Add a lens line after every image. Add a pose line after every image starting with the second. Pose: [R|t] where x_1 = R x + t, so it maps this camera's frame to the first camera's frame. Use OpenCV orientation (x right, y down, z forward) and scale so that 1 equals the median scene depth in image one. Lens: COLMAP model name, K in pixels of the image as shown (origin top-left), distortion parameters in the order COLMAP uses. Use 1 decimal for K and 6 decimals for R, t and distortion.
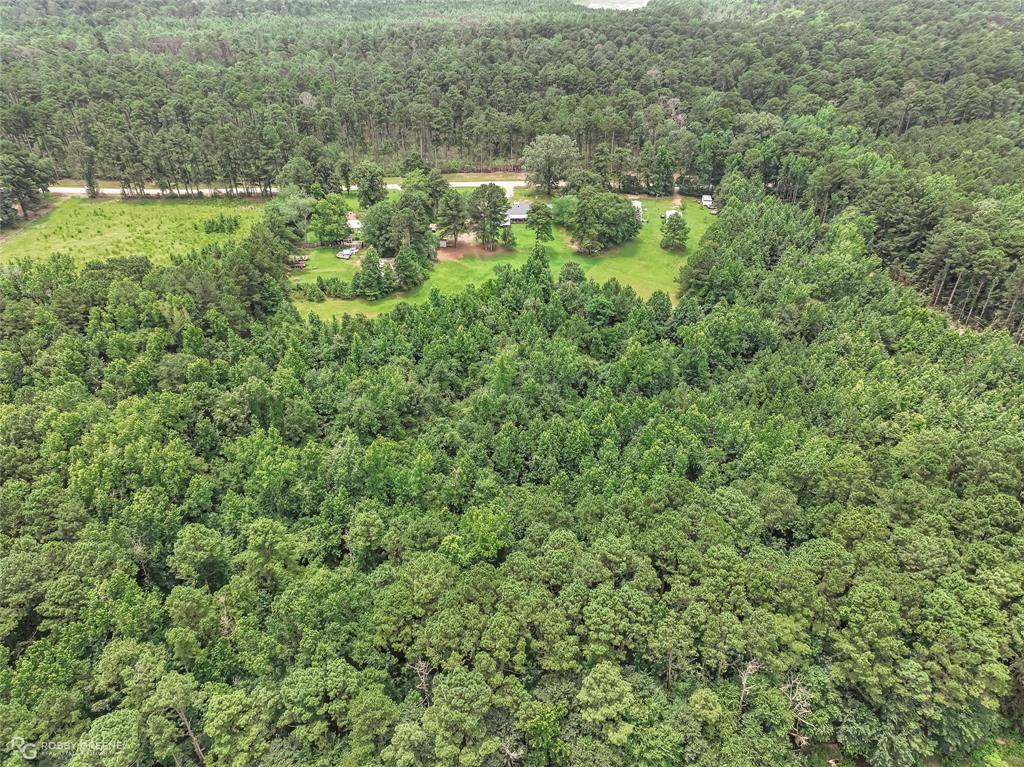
lens RADIAL K [[716.3, 0, 514.2], [0, 716.3, 386.8], [0, 0, 1]] dist [0.041253, 0.011085]
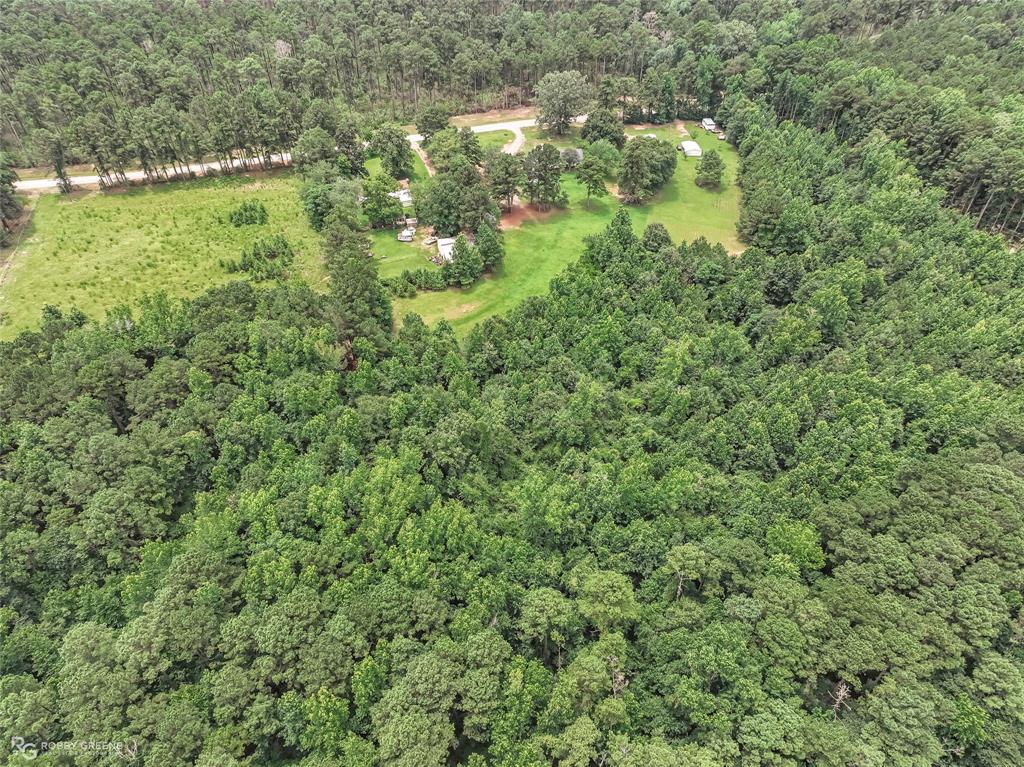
lens RADIAL K [[716.3, 0, 514.1], [0, 716.3, 381.5], [0, 0, 1]] dist [0.041253, 0.011085]
pose [[0.973989, -0.153675, 0.166520, -0.267847], [0.128142, 0.979639, 0.154558, -0.117697], [-0.186882, -0.129199, 0.973850, 0.025385]]
